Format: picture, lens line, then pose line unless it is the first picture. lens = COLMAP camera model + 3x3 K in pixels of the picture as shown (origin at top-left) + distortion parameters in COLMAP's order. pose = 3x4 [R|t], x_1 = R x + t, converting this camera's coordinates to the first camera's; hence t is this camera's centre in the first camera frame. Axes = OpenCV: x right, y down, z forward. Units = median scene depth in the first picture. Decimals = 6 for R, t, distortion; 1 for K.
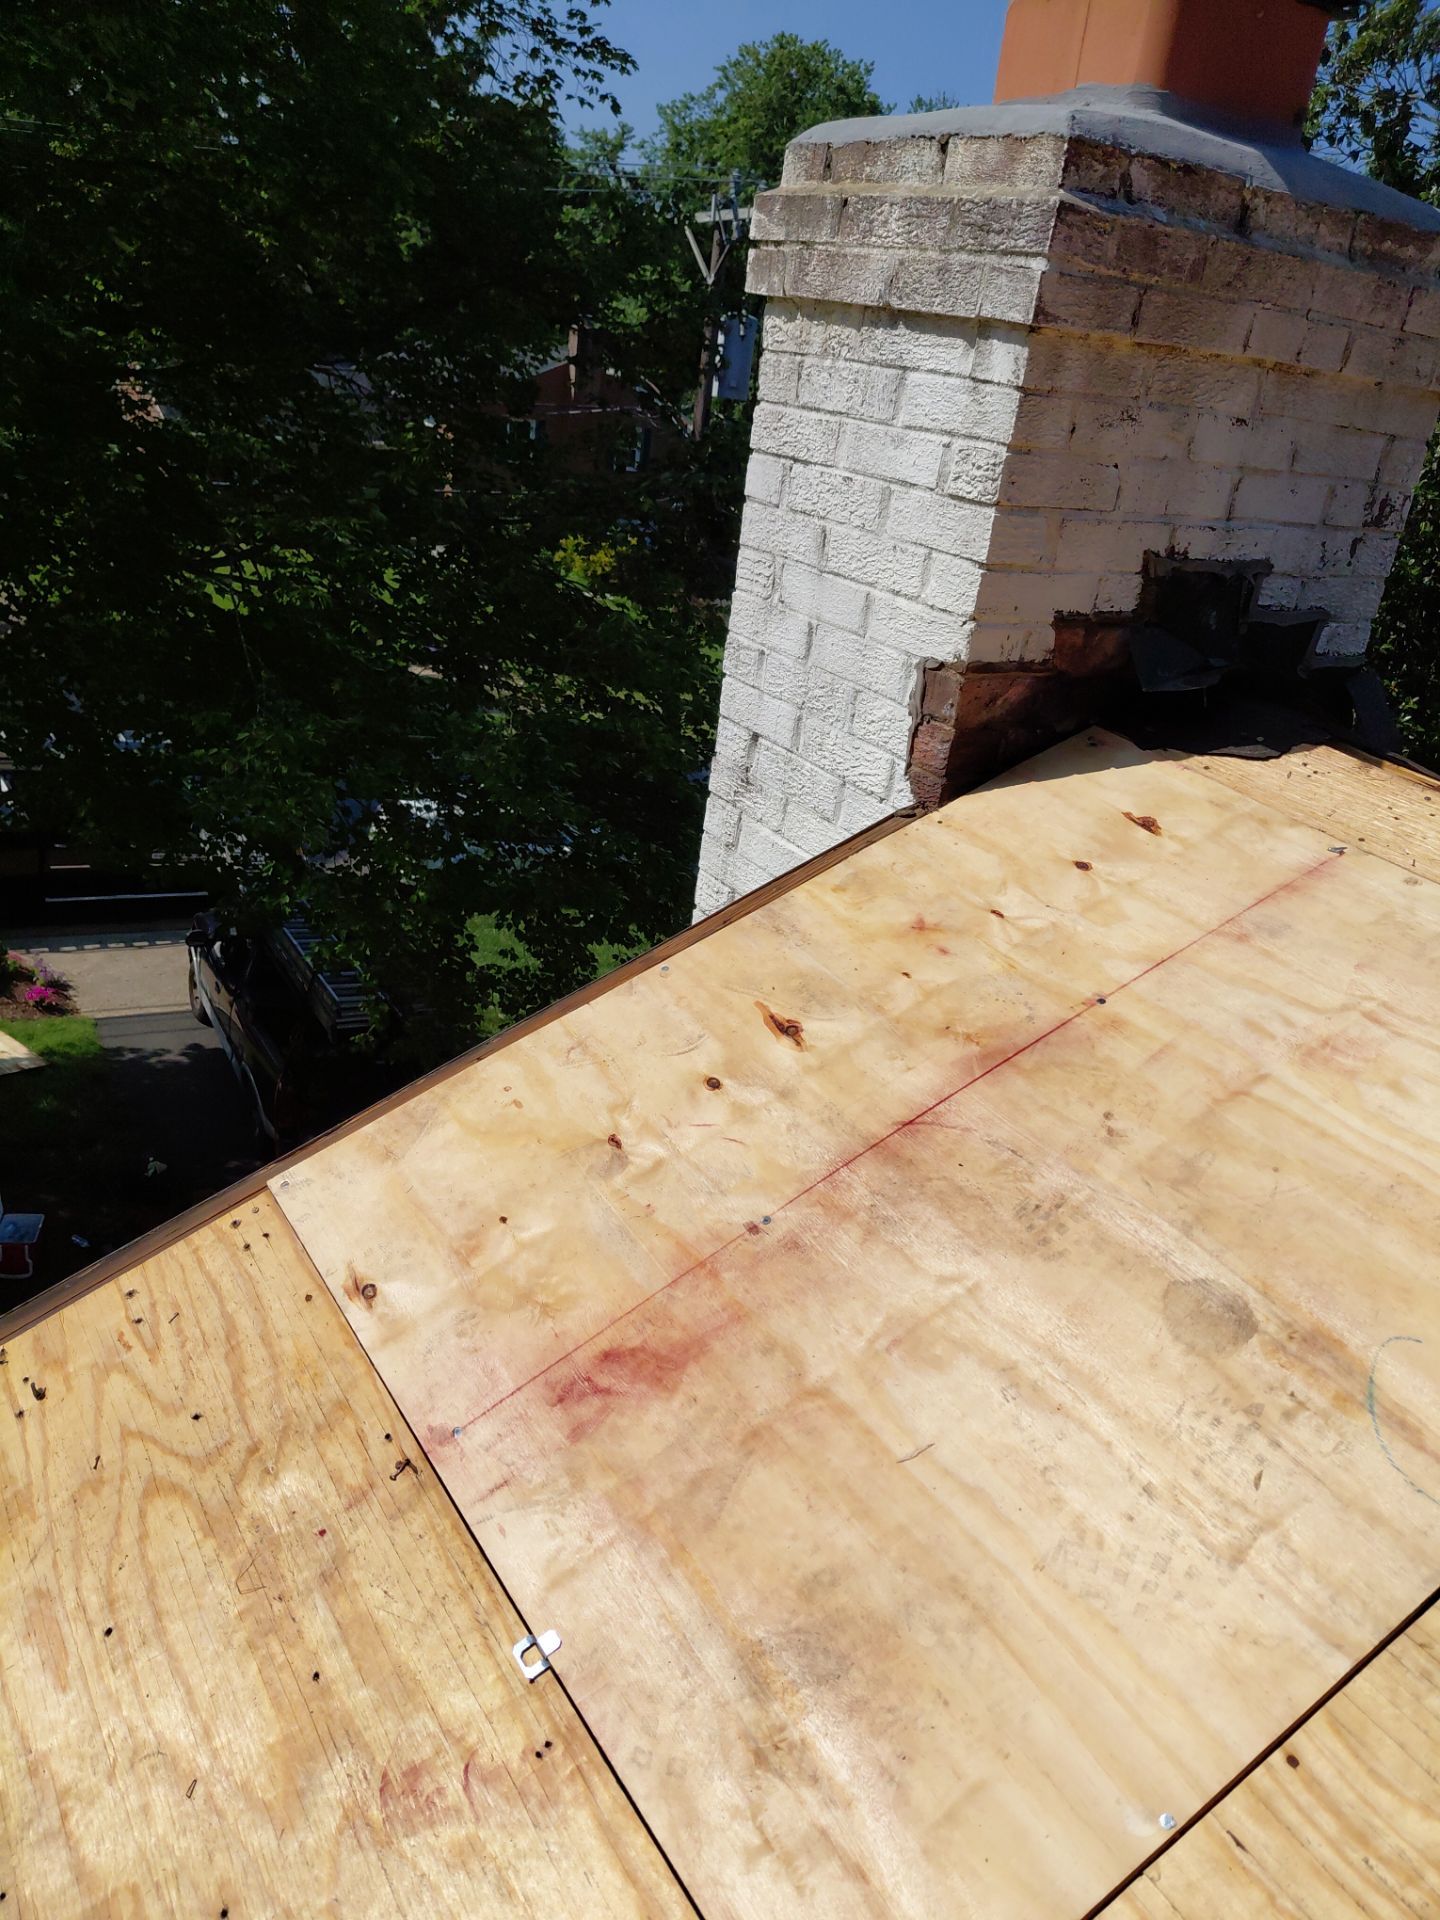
lens RADIAL K [[1583.8, 0, 695.3], [0, 1583.8, 964.1], [0, 0, 1]] dist [0.169961, -0.465877]
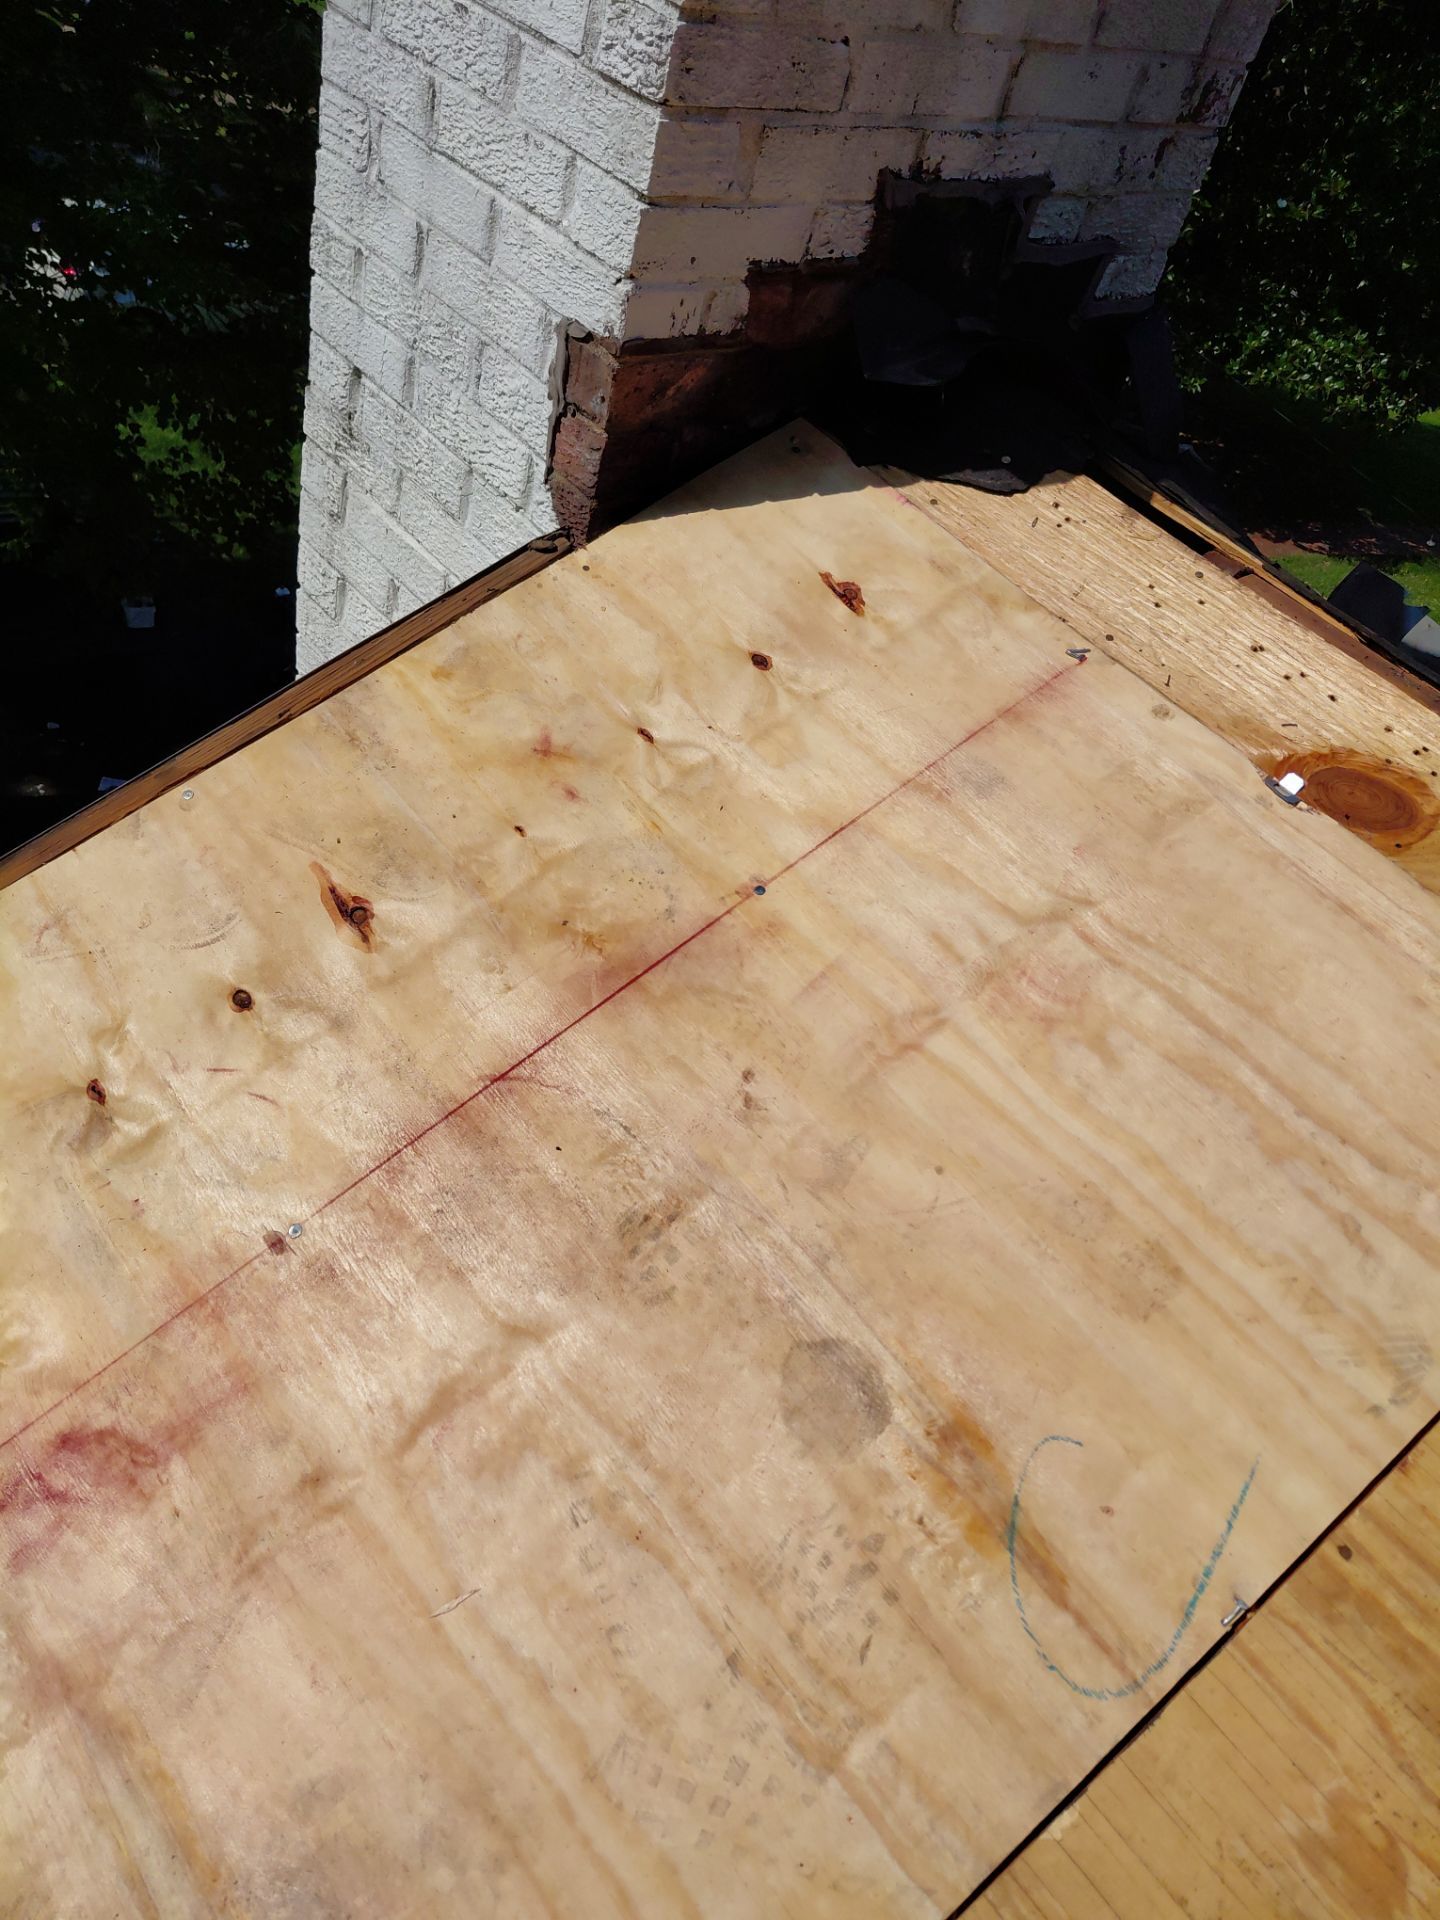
lens RADIAL K [[1508.2, 0, 720.0], [0, 1508.2, 960.0], [0, 0, 1]] dist [0.109334, -0.219336]
pose [[0.987564, -0.013553, 0.156634, 0.103279], [-0.045017, 0.930188, 0.364313, -0.181651], [-0.150637, -0.366834, 0.918010, 0.274796]]
